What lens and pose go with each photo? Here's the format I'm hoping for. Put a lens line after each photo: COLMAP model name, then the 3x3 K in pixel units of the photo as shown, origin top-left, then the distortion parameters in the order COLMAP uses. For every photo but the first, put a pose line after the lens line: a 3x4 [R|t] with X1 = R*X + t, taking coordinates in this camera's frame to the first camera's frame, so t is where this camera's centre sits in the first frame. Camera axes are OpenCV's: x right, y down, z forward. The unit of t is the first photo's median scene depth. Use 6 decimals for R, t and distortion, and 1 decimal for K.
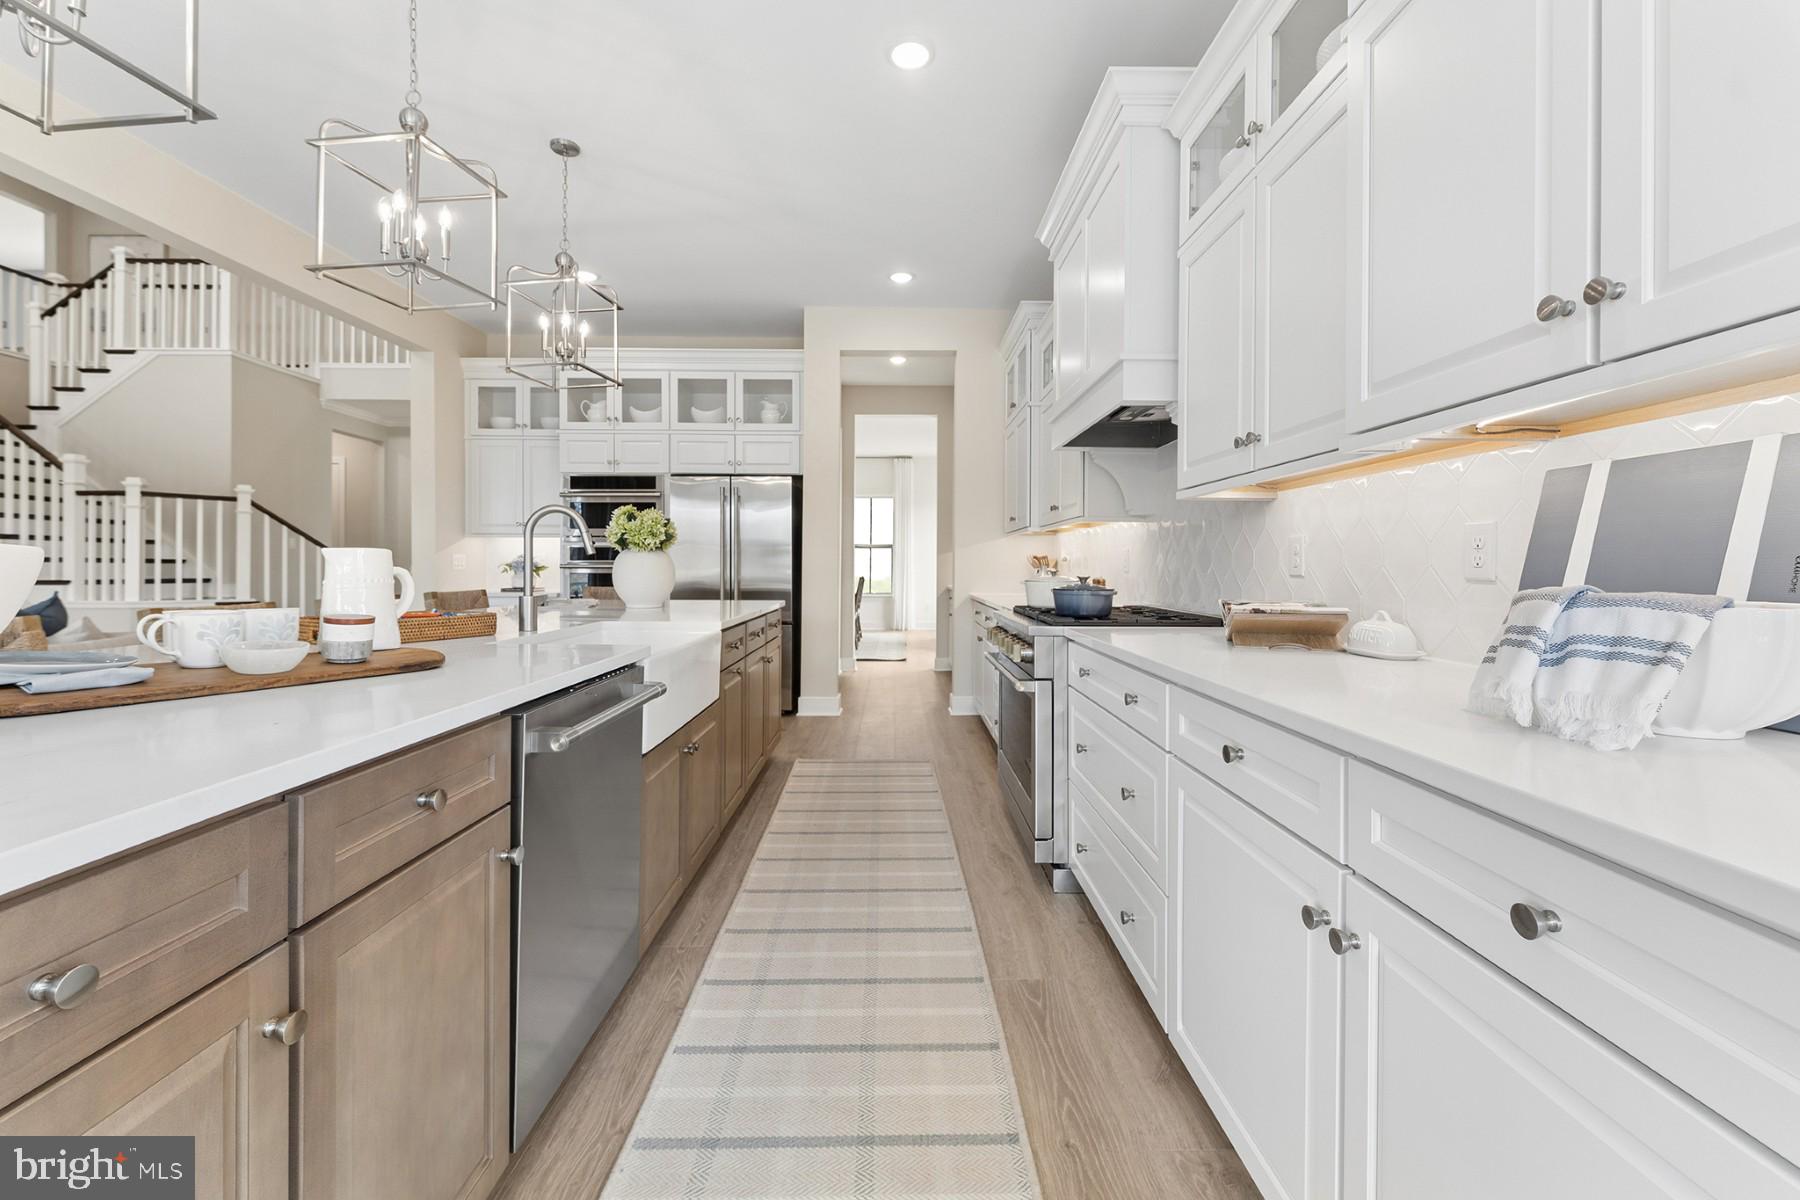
lens RADIAL K [[726.4, 0, 902.8], [0, 726.4, 564.8], [0, 0, 1]] dist [-0.000292, -0.000016]
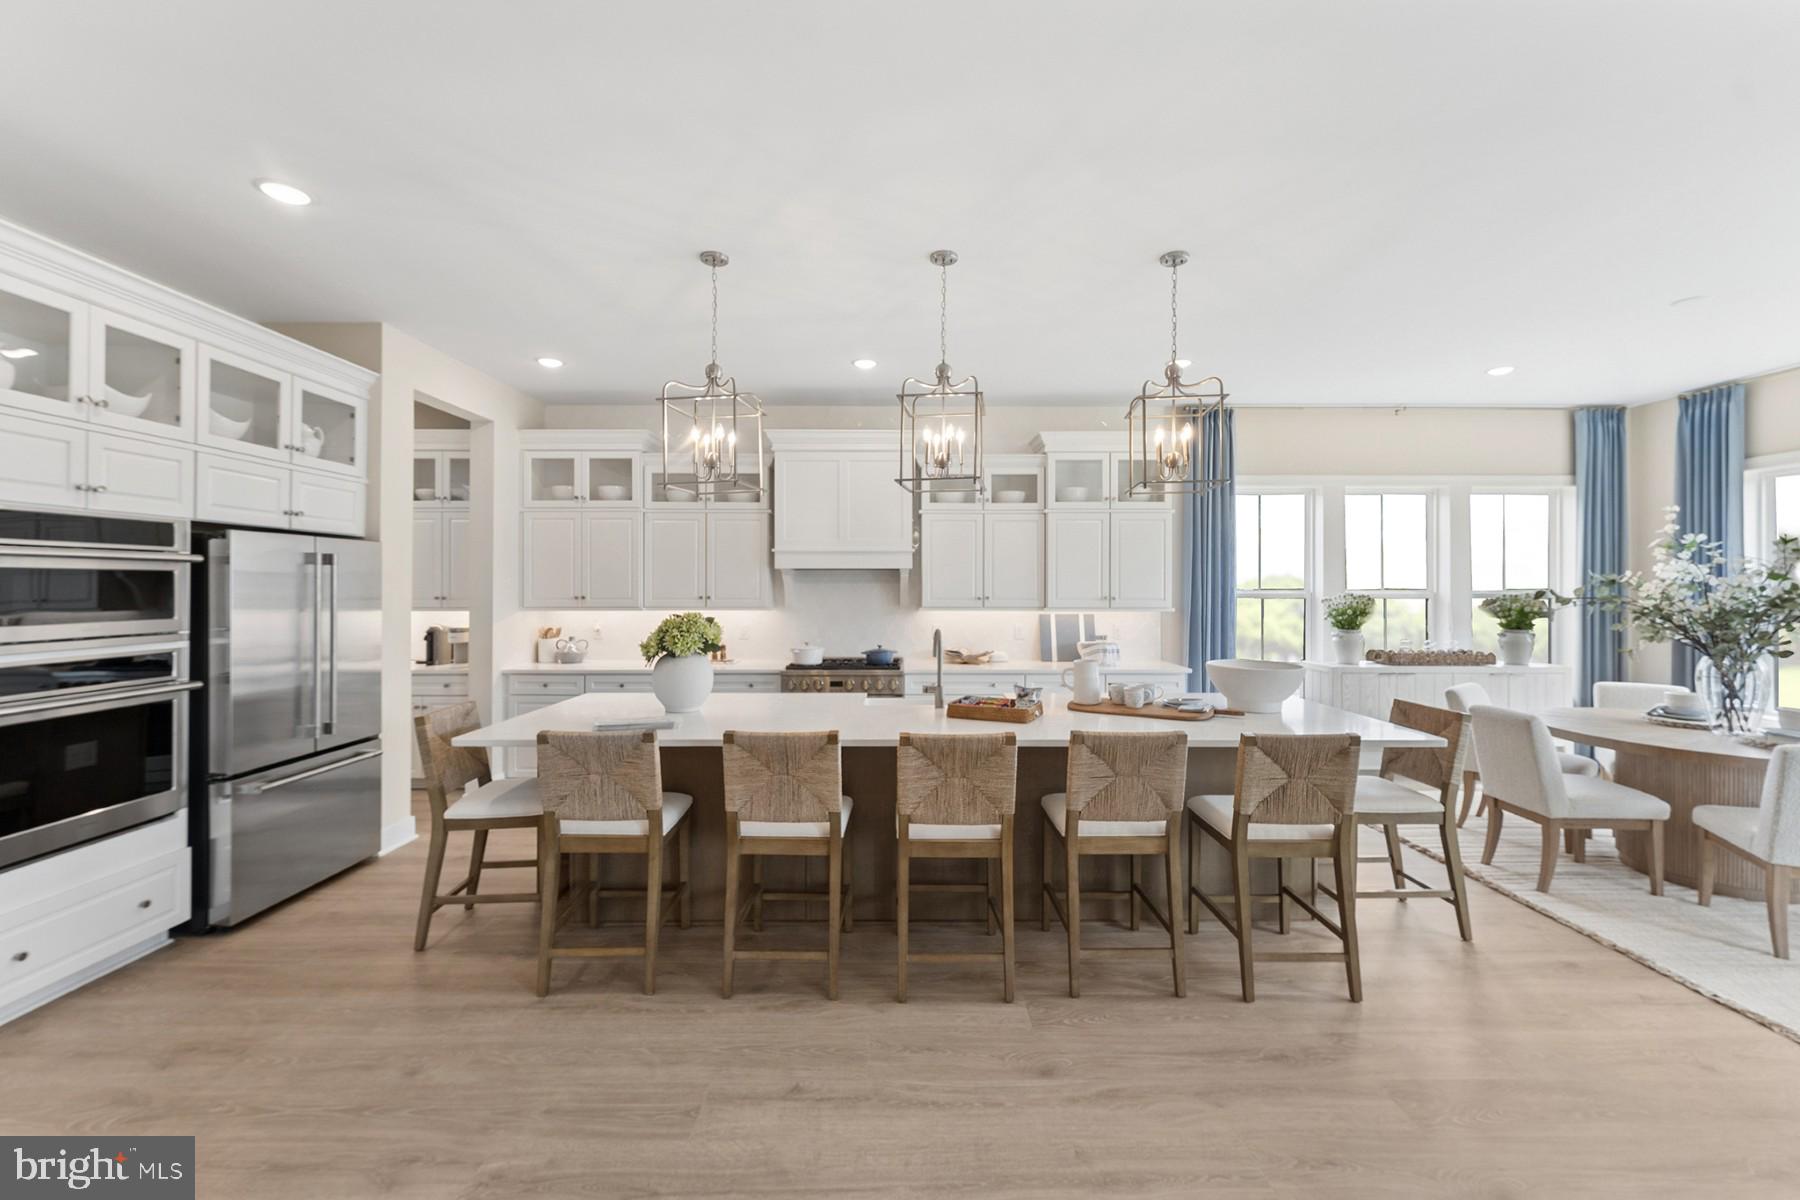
lens RADIAL K [[729.9, 0, 908.3], [0, 729.9, 584.3], [0, 0, 1]] dist [0.000112, 0.000168]
pose [[0.006652, 0.001595, 0.999977, -0.898369], [-0.002443, 0.999996, -0.001578, -0.075830], [-0.999975, -0.002433, 0.006656, 0.431408]]
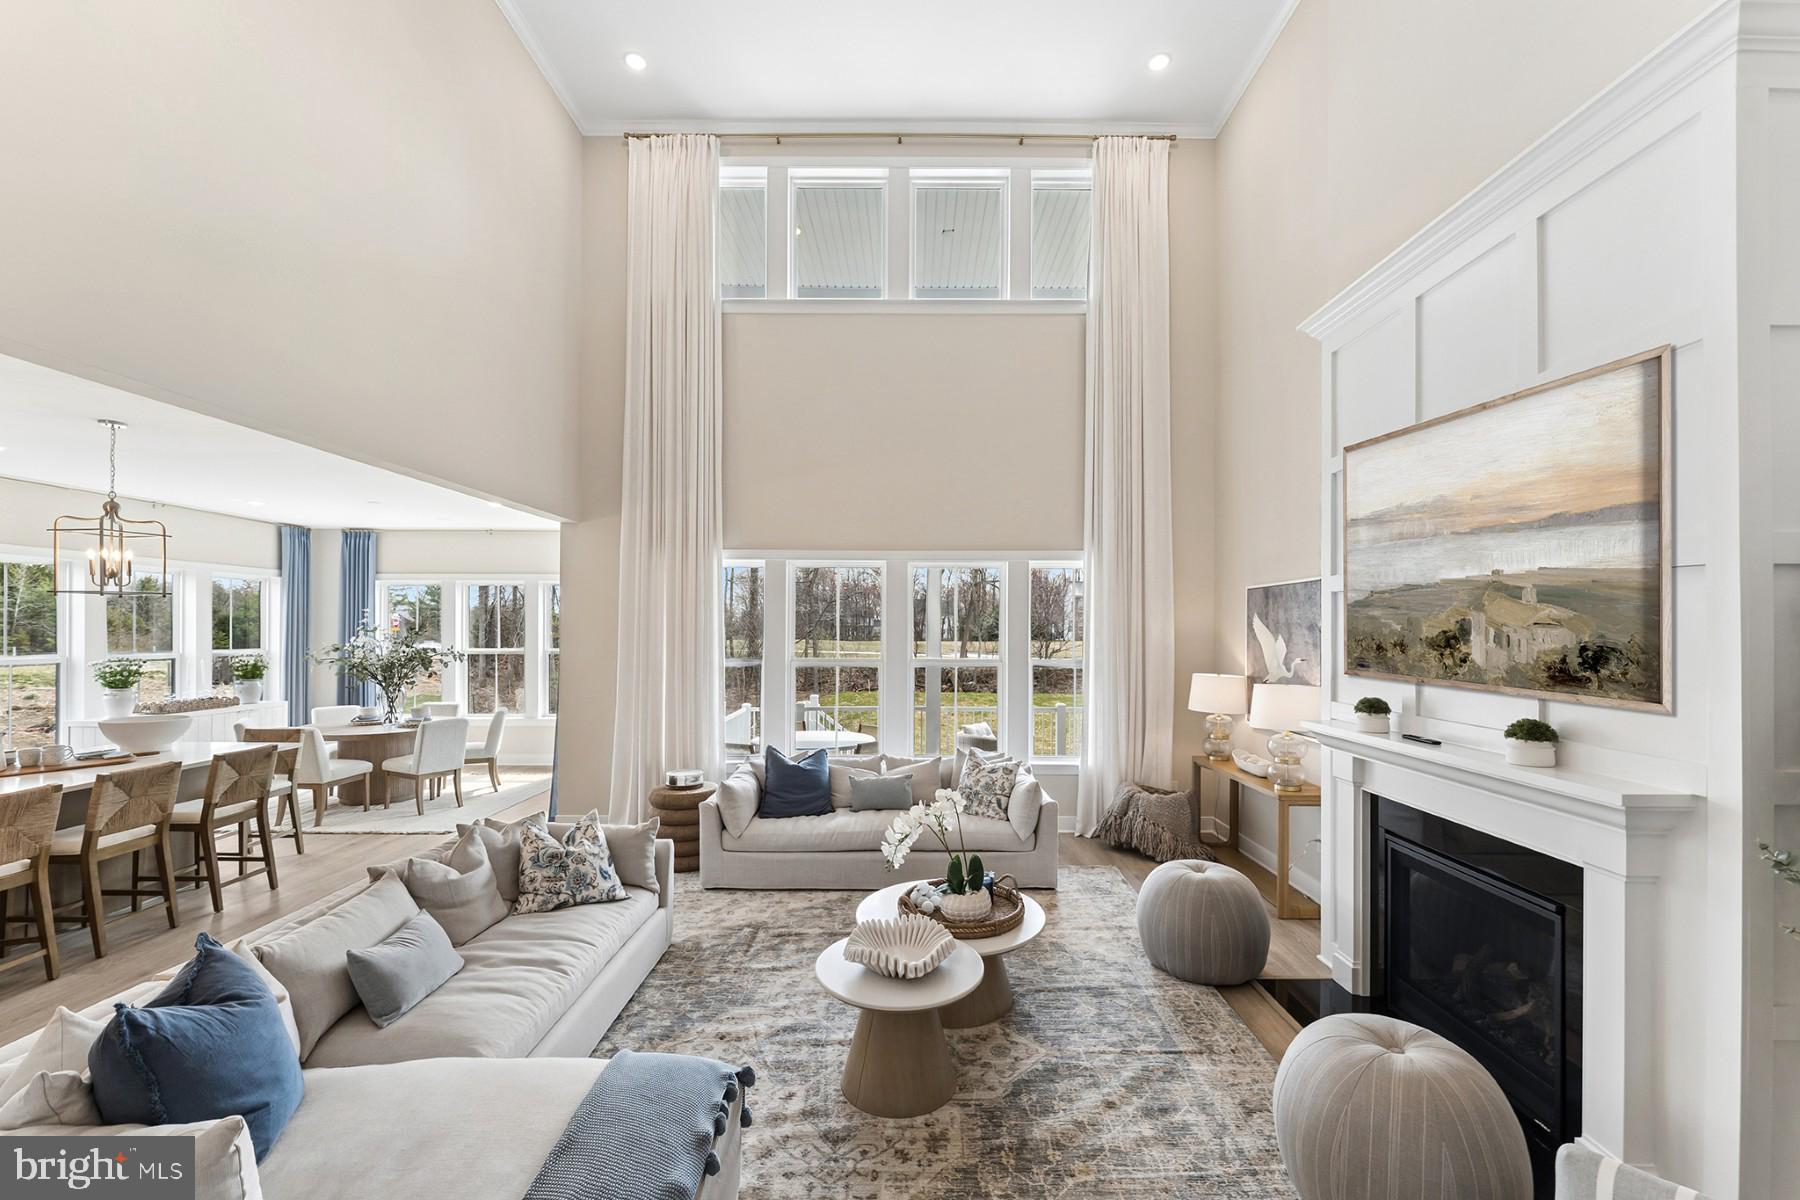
lens RADIAL K [[732.1, 0, 899.2], [0, 732.1, 630.1], [0, 0, 1]] dist [0.000357, 0.000069]
pose [[-0.999649, -0.008277, 0.025156, -1.216902], [-0.008274, 0.999966, 0.000223, -0.127287], [-0.025157, 0.000015, -0.999684, 1.055337]]
